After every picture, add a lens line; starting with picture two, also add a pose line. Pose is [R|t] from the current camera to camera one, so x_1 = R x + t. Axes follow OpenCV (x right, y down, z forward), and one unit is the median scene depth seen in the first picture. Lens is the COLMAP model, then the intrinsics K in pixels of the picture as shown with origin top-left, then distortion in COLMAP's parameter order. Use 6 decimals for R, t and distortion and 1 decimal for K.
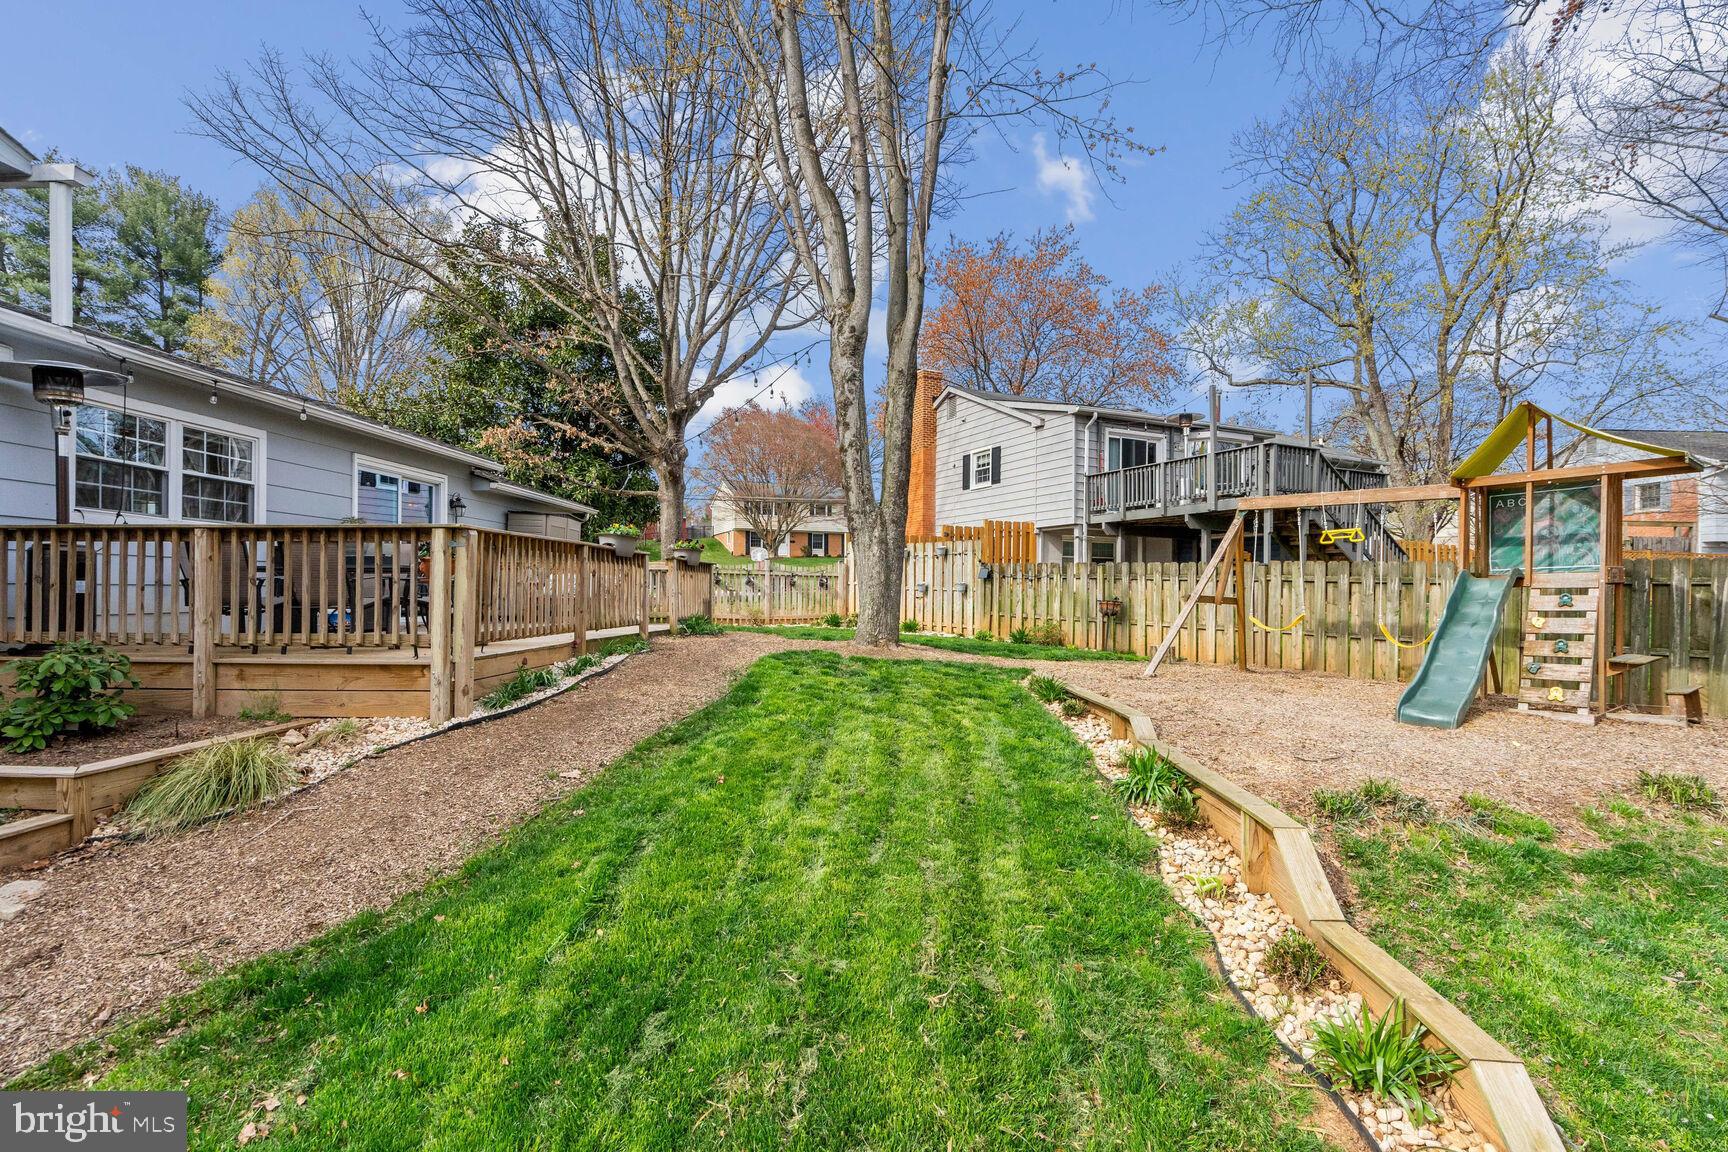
lens RADIAL K [[818.1, 0, 861.5], [0, 818.1, 587.7], [0, 0, 1]] dist [0.001960, 0.000710]
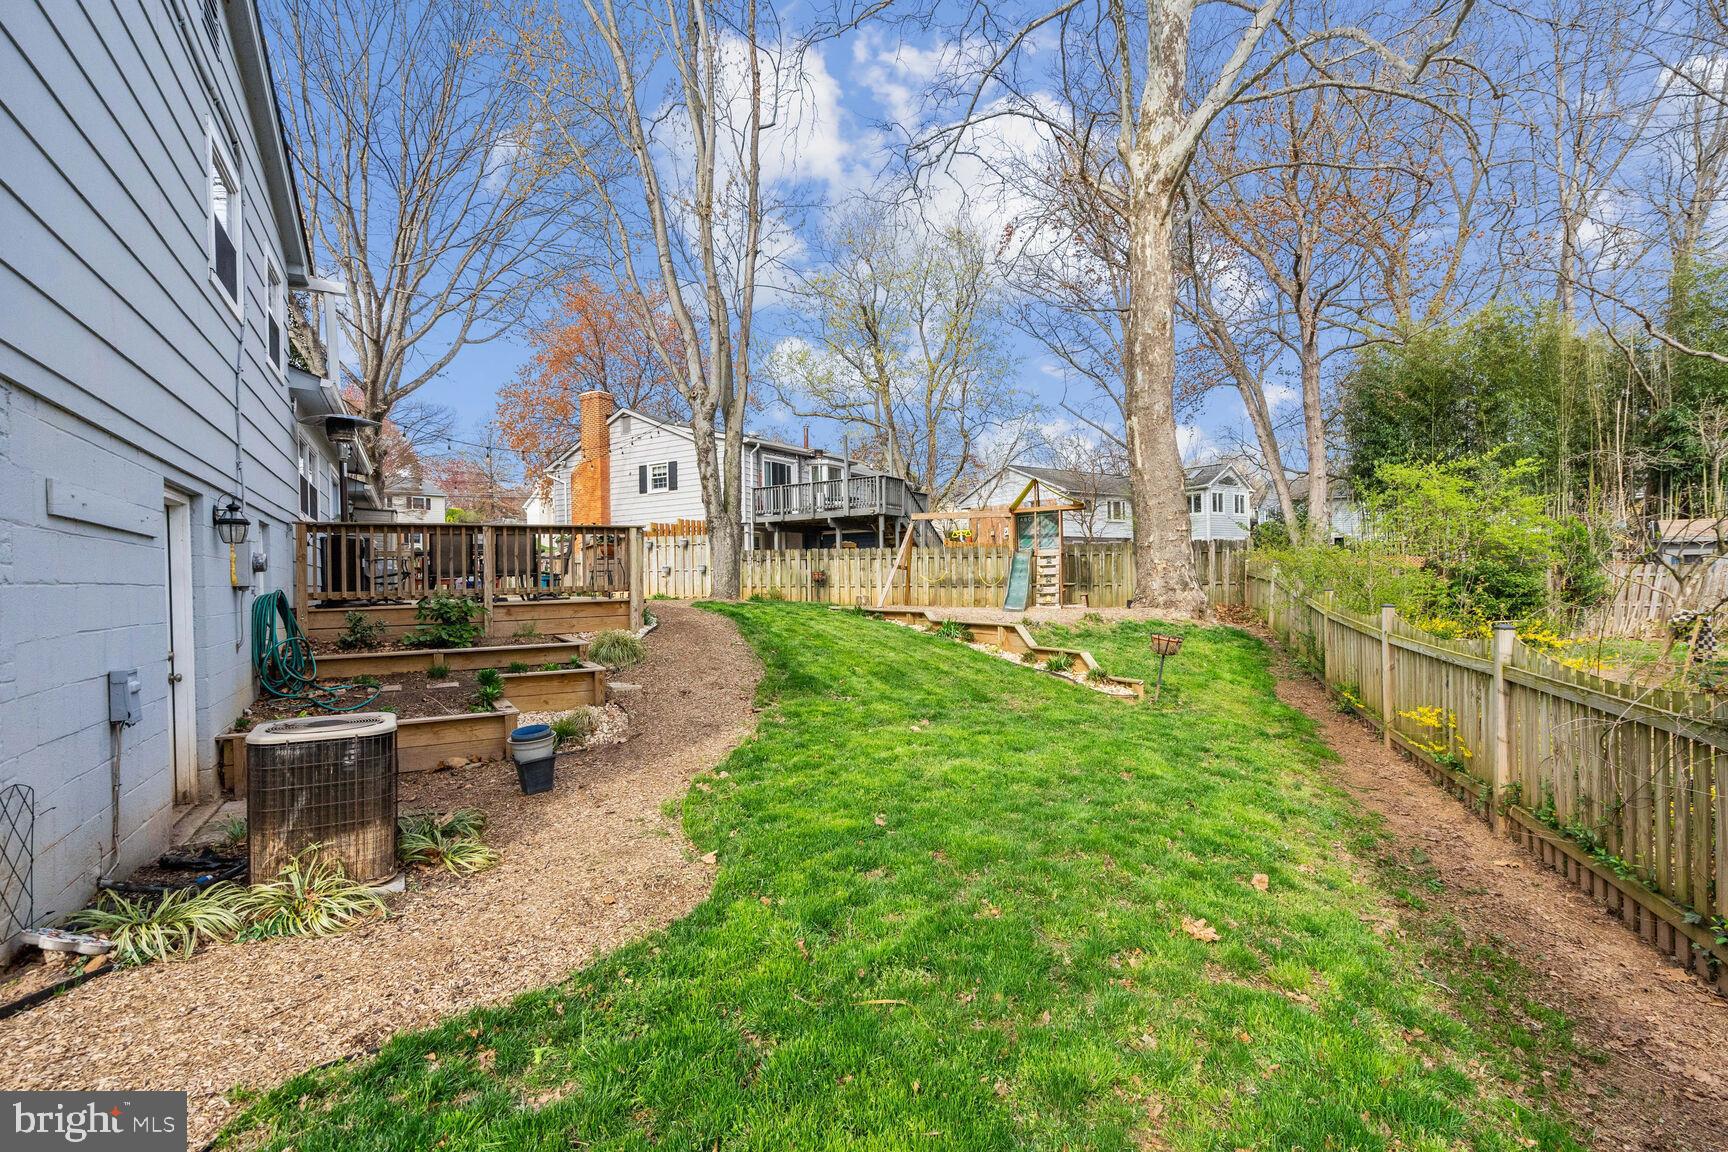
lens RADIAL K [[809.4, 0, 864.0], [0, 809.4, 576.0], [0, 0, 1]] dist [-0.002888, 0.001270]
pose [[0.838116, -0.023308, 0.544995, -0.420547], [0.026967, 0.999636, 0.001281, 0.019470], [-0.544826, 0.013623, 0.838439, -0.329759]]
